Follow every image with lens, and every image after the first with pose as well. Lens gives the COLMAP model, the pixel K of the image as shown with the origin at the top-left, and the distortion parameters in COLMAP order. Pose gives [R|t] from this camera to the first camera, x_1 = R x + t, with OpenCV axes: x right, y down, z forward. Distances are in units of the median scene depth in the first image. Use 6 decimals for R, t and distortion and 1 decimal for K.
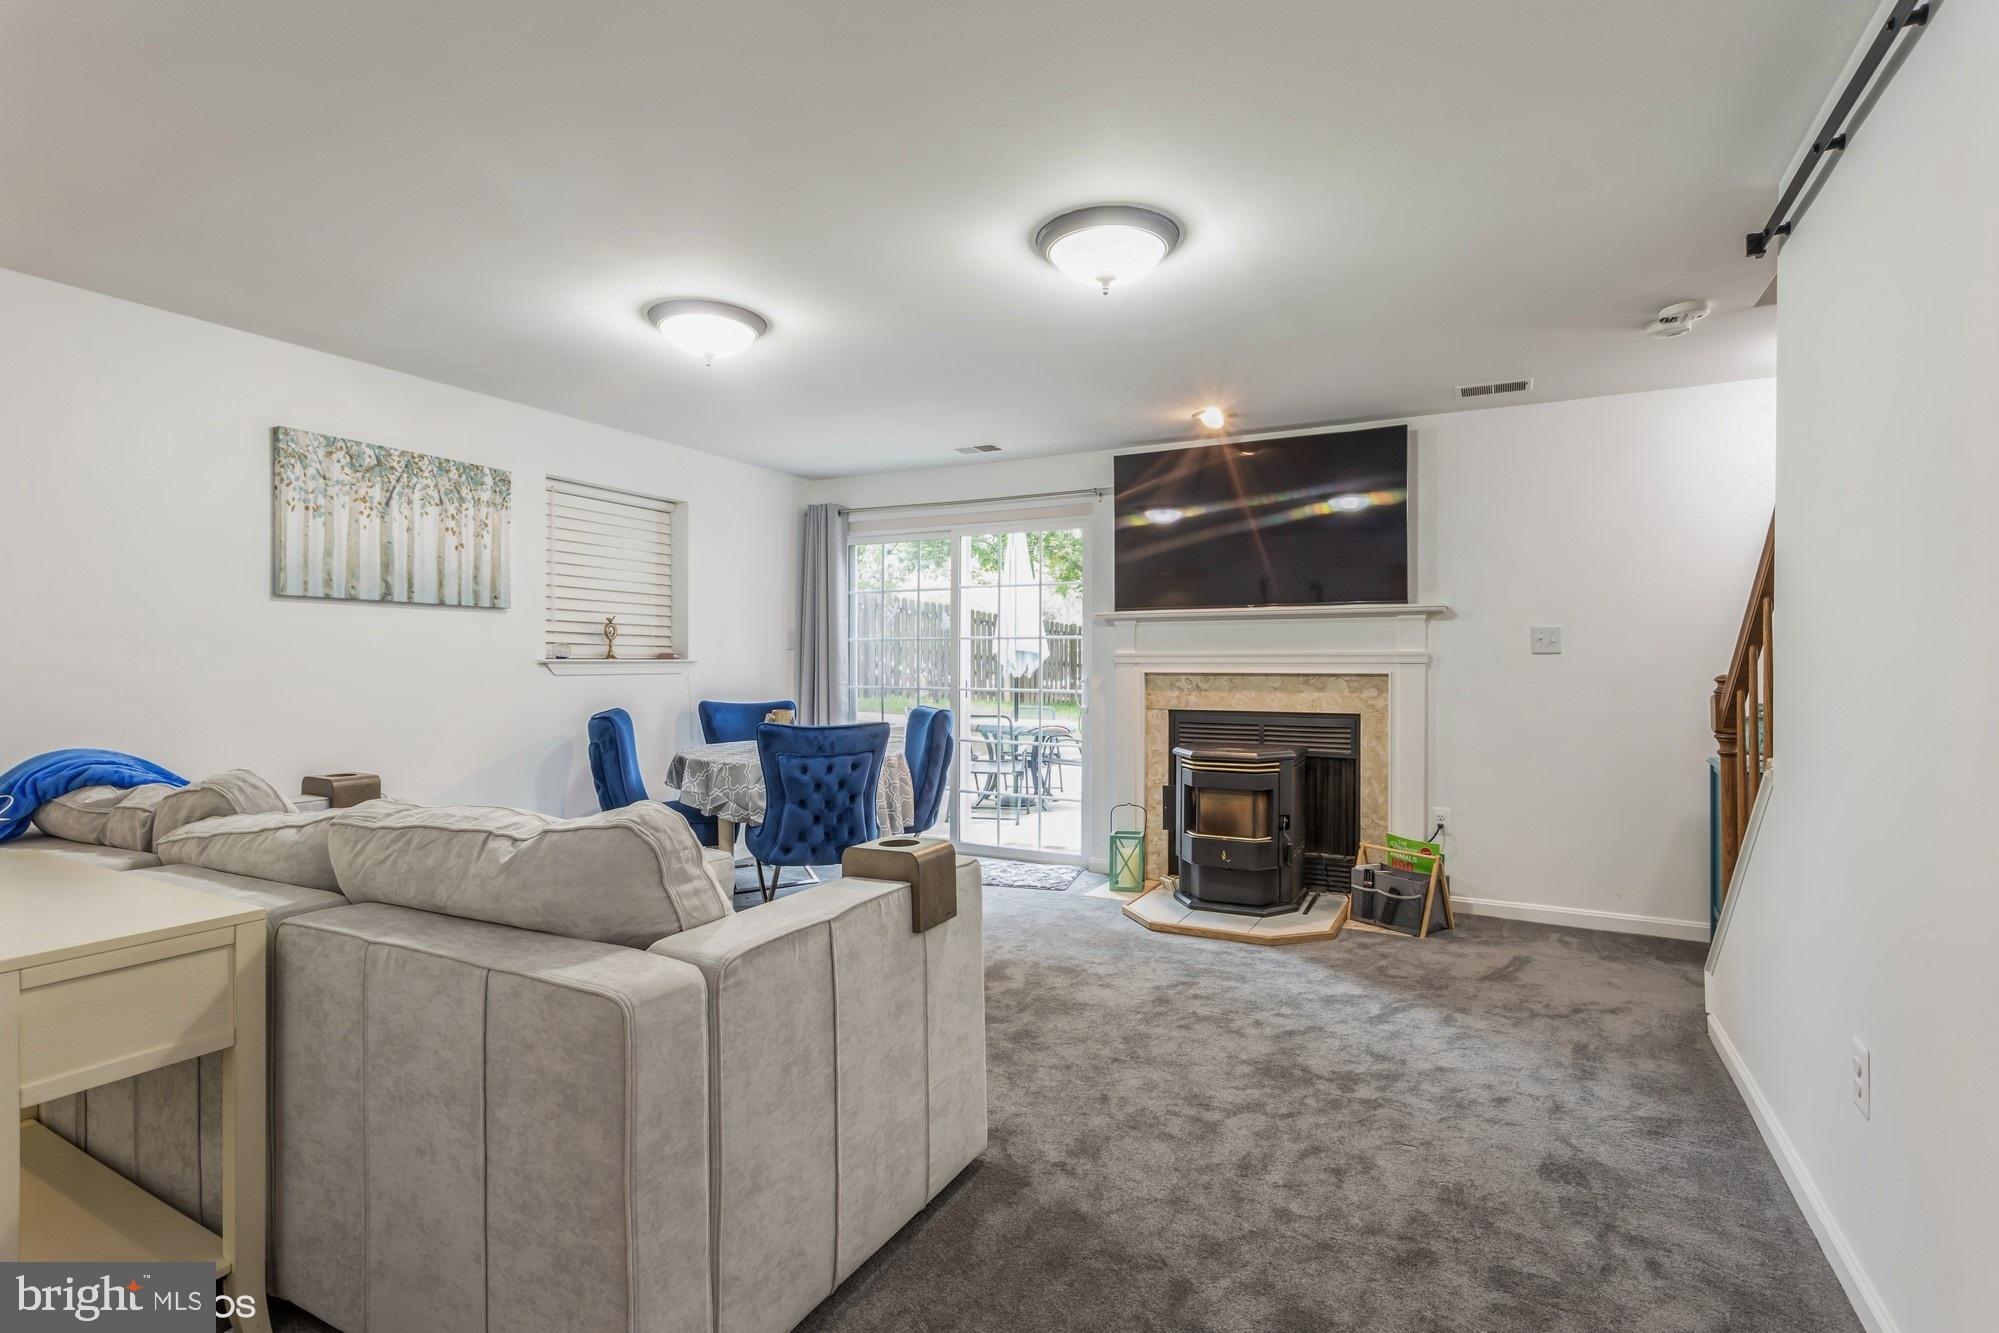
lens RADIAL K [[968.9, 0, 999.5], [0, 968.9, 666.5], [0, 0, 1]] dist [0.000026, 0.000113]
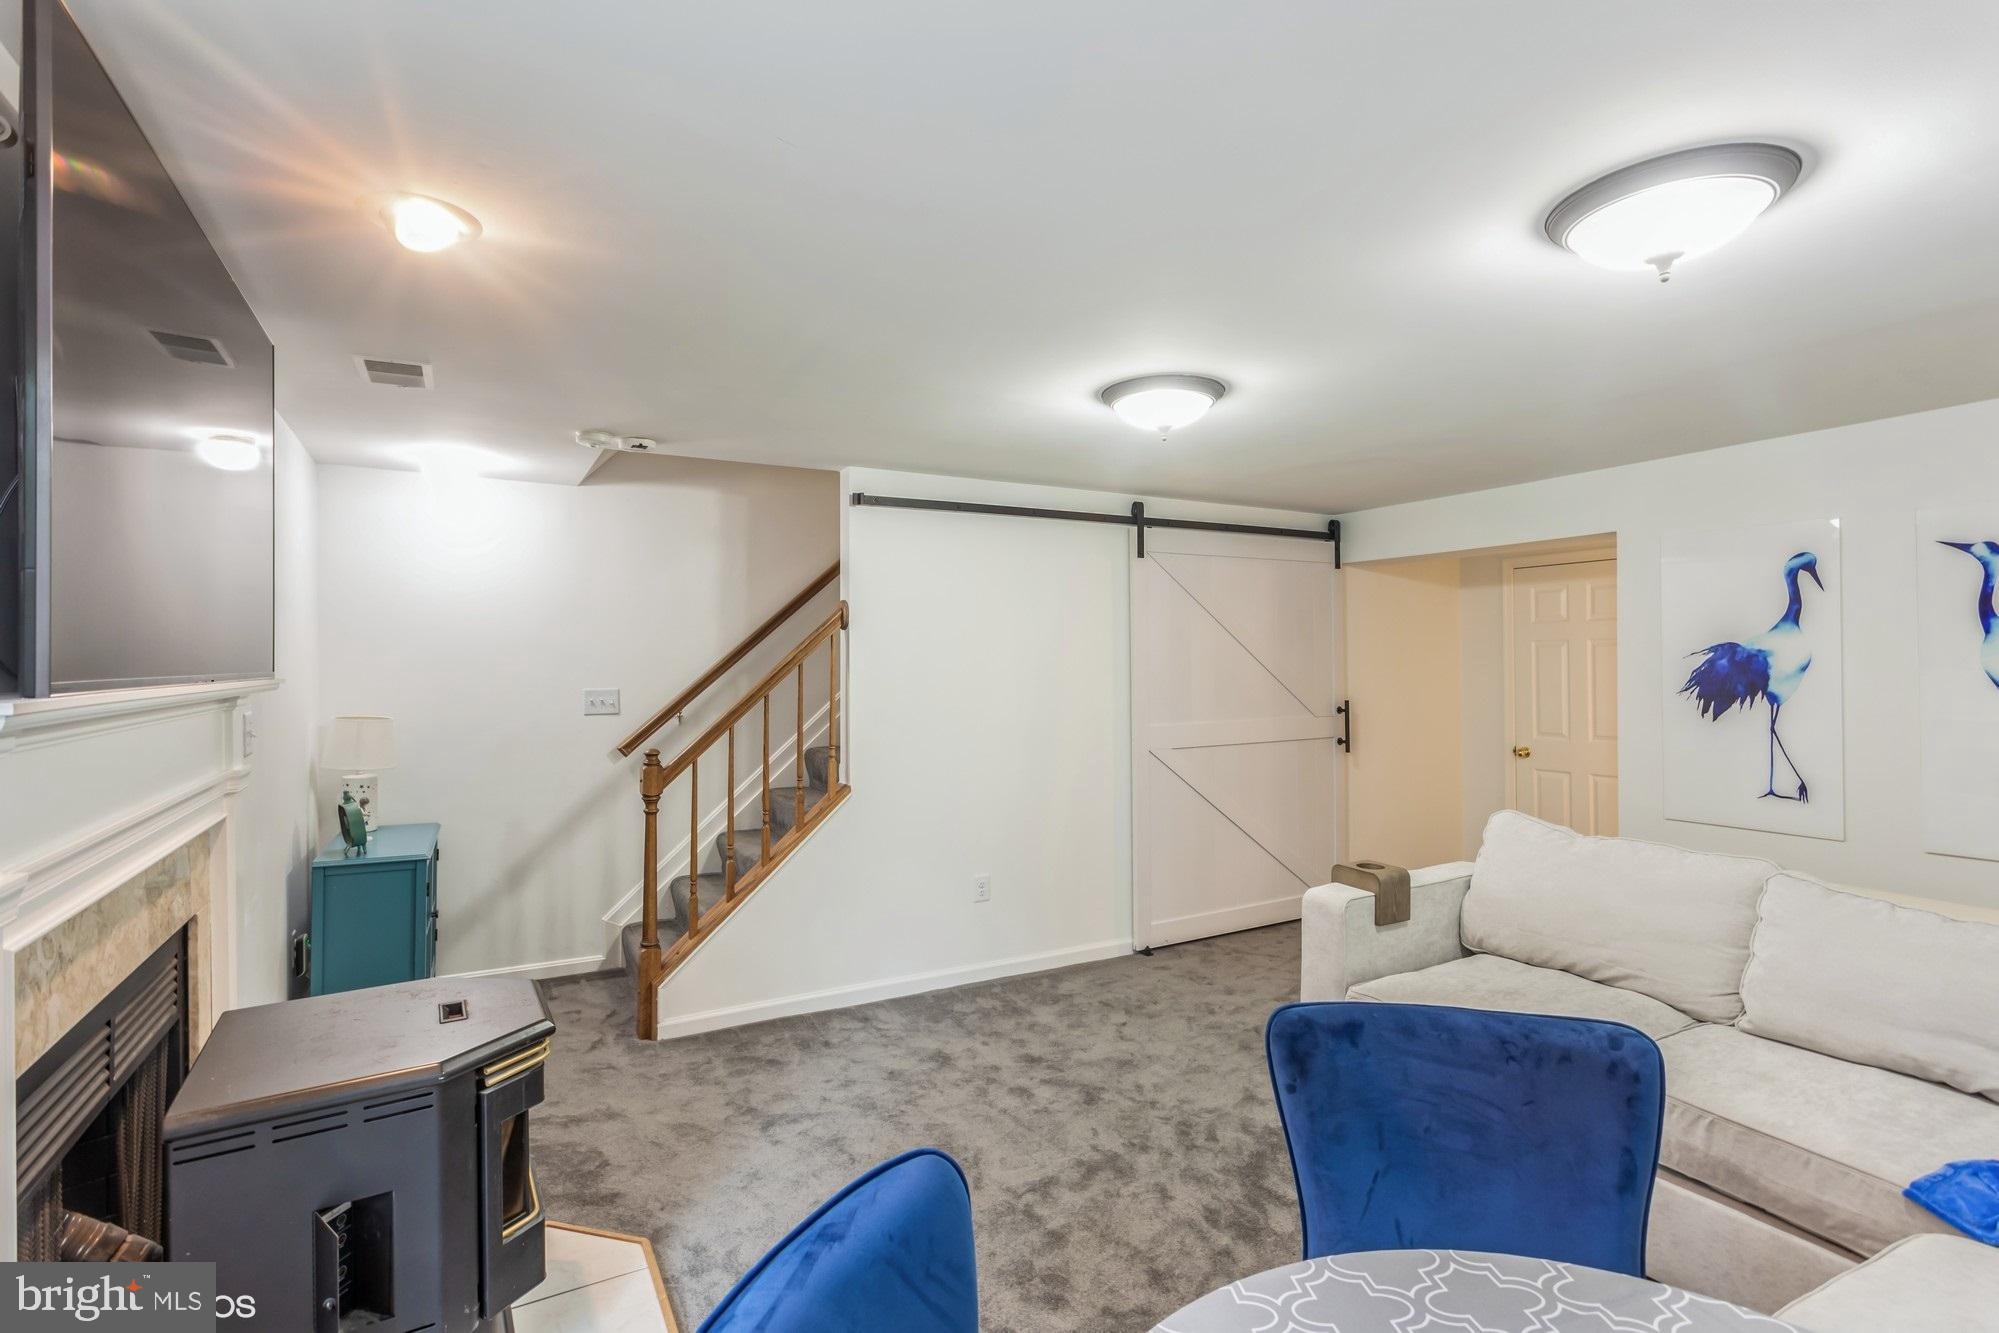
lens RADIAL K [[955.3, 0, 1001.5], [0, 955.3, 671.6], [0, 0, 1]] dist [0.002158, 0.000682]
pose [[-0.839104, -0.004631, 0.543951, -0.208175], [0.004306, 0.999876, 0.015155, -0.074038], [-0.543954, 0.015059, -0.838980, 1.228369]]
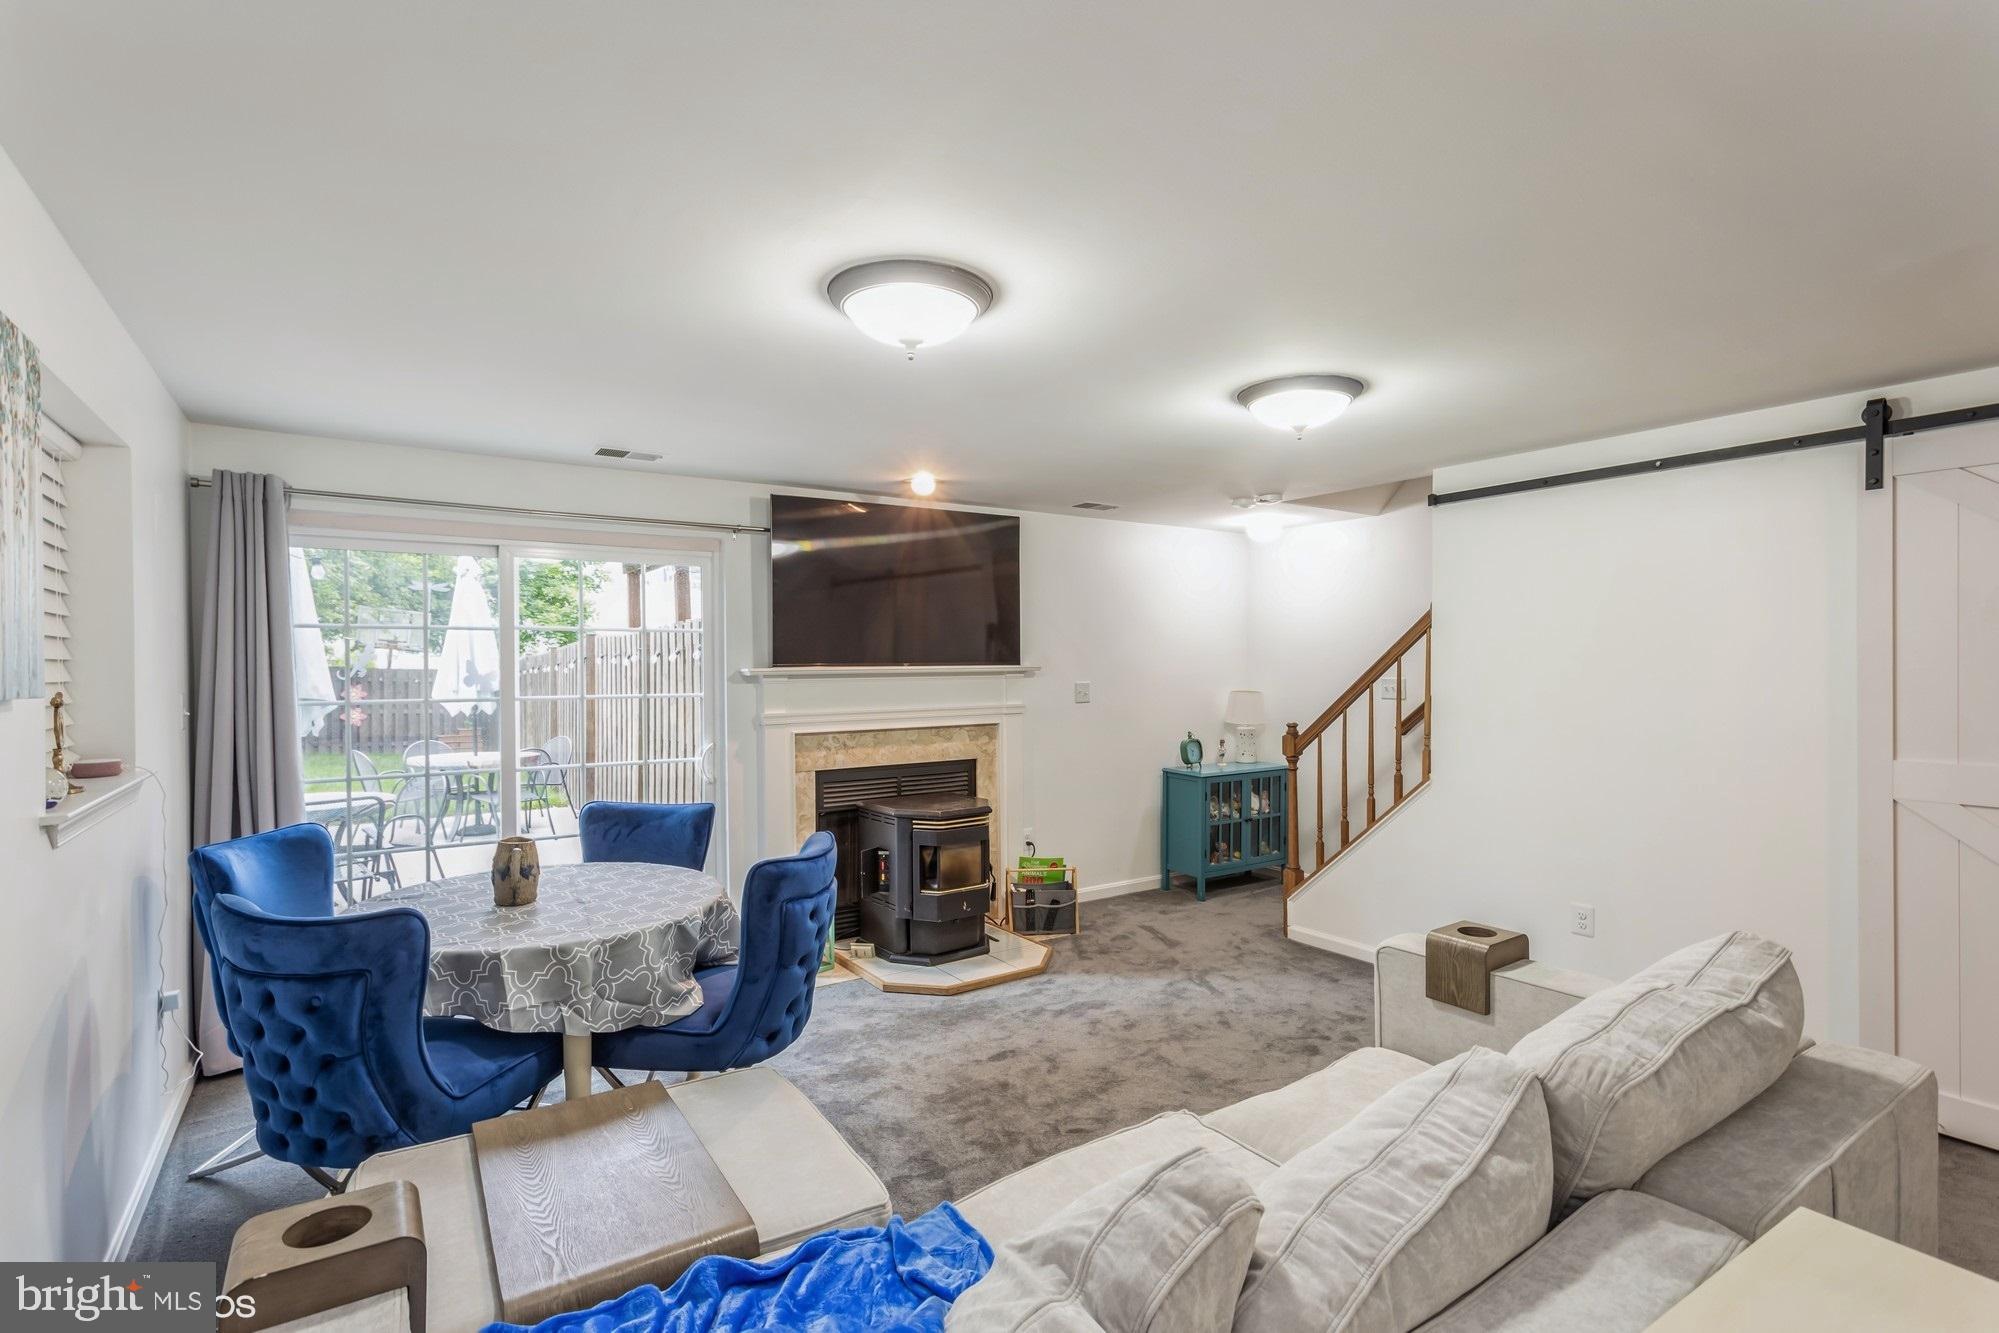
lens RADIAL K [[955.3, 0, 1001.5], [0, 955.3, 671.6], [0, 0, 1]] dist [0.002158, 0.000682]
pose [[0.466041, -0.012780, 0.884671, -0.651763], [0.011154, 0.999901, 0.008568, -0.067478], [-0.884693, 0.005875, 0.466138, 0.462768]]
